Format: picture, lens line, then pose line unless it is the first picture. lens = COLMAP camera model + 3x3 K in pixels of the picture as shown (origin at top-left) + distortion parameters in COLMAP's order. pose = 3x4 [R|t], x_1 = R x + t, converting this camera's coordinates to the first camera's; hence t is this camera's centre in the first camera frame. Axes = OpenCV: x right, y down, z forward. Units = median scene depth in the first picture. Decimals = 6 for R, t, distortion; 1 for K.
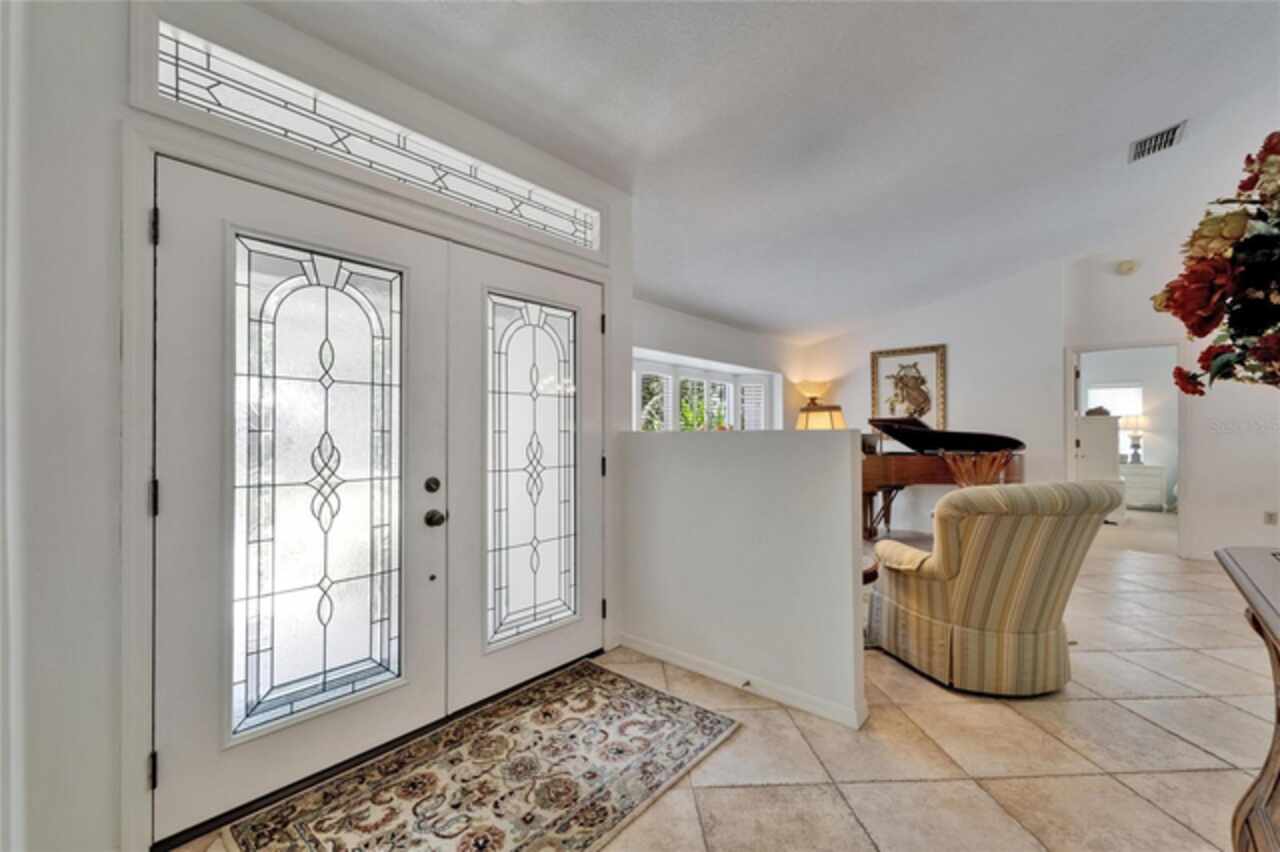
lens RADIAL K [[514.7, 0, 638.2], [0, 514.7, 431.0], [0, 0, 1]] dist [0.002368, -0.001663]
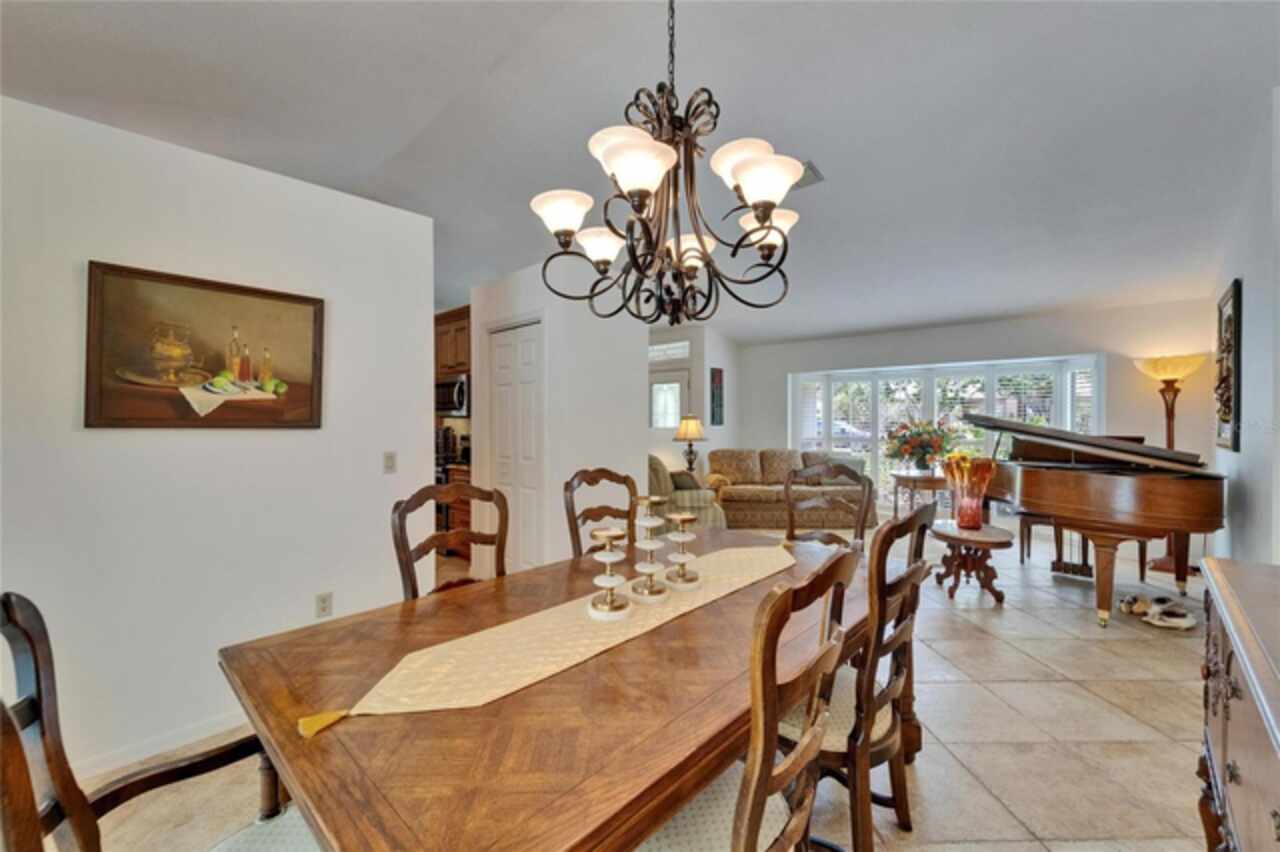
lens RADIAL K [[514.7, 0, 634.7], [0, 514.7, 417.1], [0, 0, 1]] dist [0.002368, -0.001663]
pose [[-0.031467, 0.000307, -0.999505, 1.158558], [0.003766, 0.999993, 0.000189, -0.022978], [0.999498, -0.003759, -0.031468, 0.376055]]
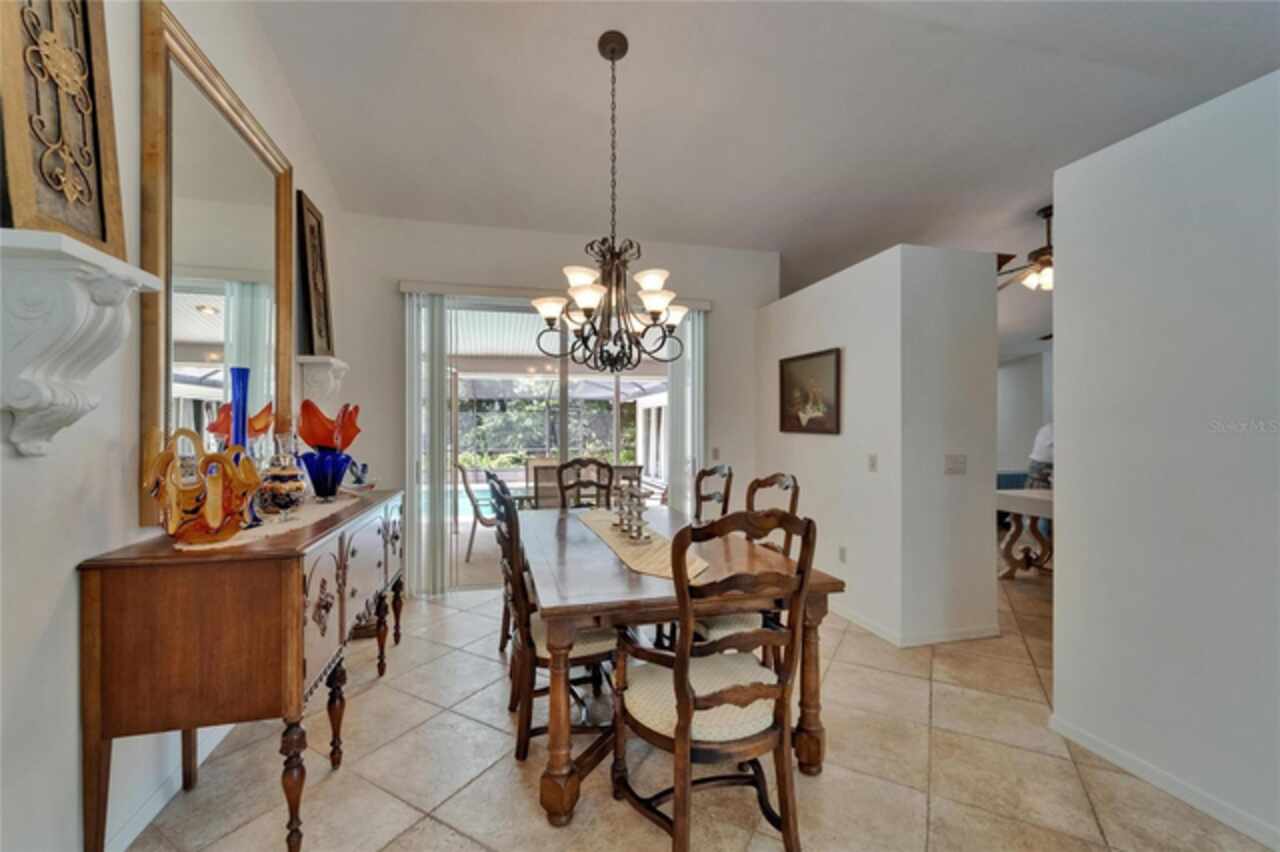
lens RADIAL K [[514.7, 0, 630.6], [0, 514.7, 430.8], [0, 0, 1]] dist [0.002368, -0.001663]
pose [[-0.836828, 0.001878, 0.547463, 0.648679], [-0.001603, 0.999981, -0.005881, -0.015334], [-0.547464, -0.005800, -0.836809, 0.743217]]
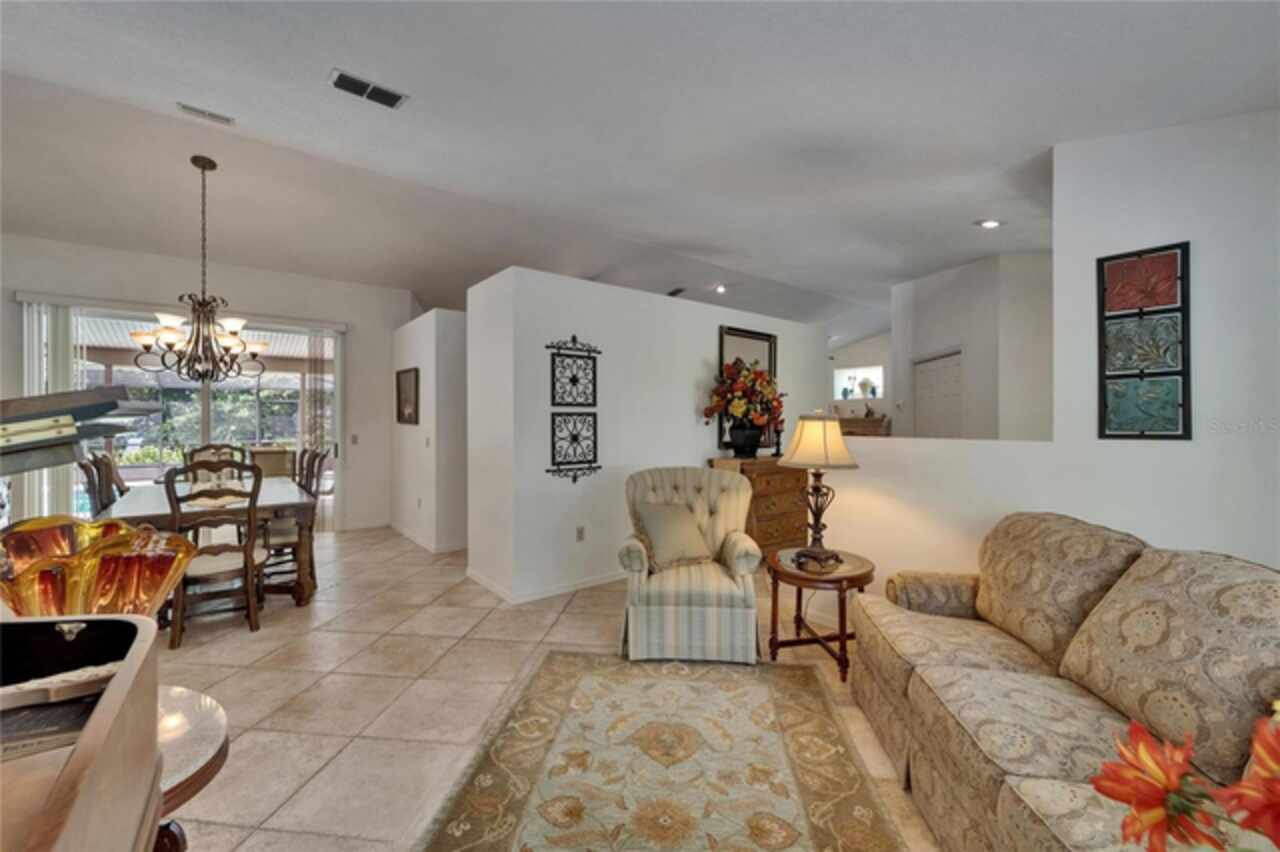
lens RADIAL K [[514.7, 0, 637.0], [0, 514.7, 425.6], [0, 0, 1]] dist [0.002368, -0.001663]
pose [[-0.985526, 0.002452, 0.169505, 0.245825], [0.002993, 0.999991, 0.002933, -0.014823], [-0.169496, 0.003398, -0.985525, 0.936204]]
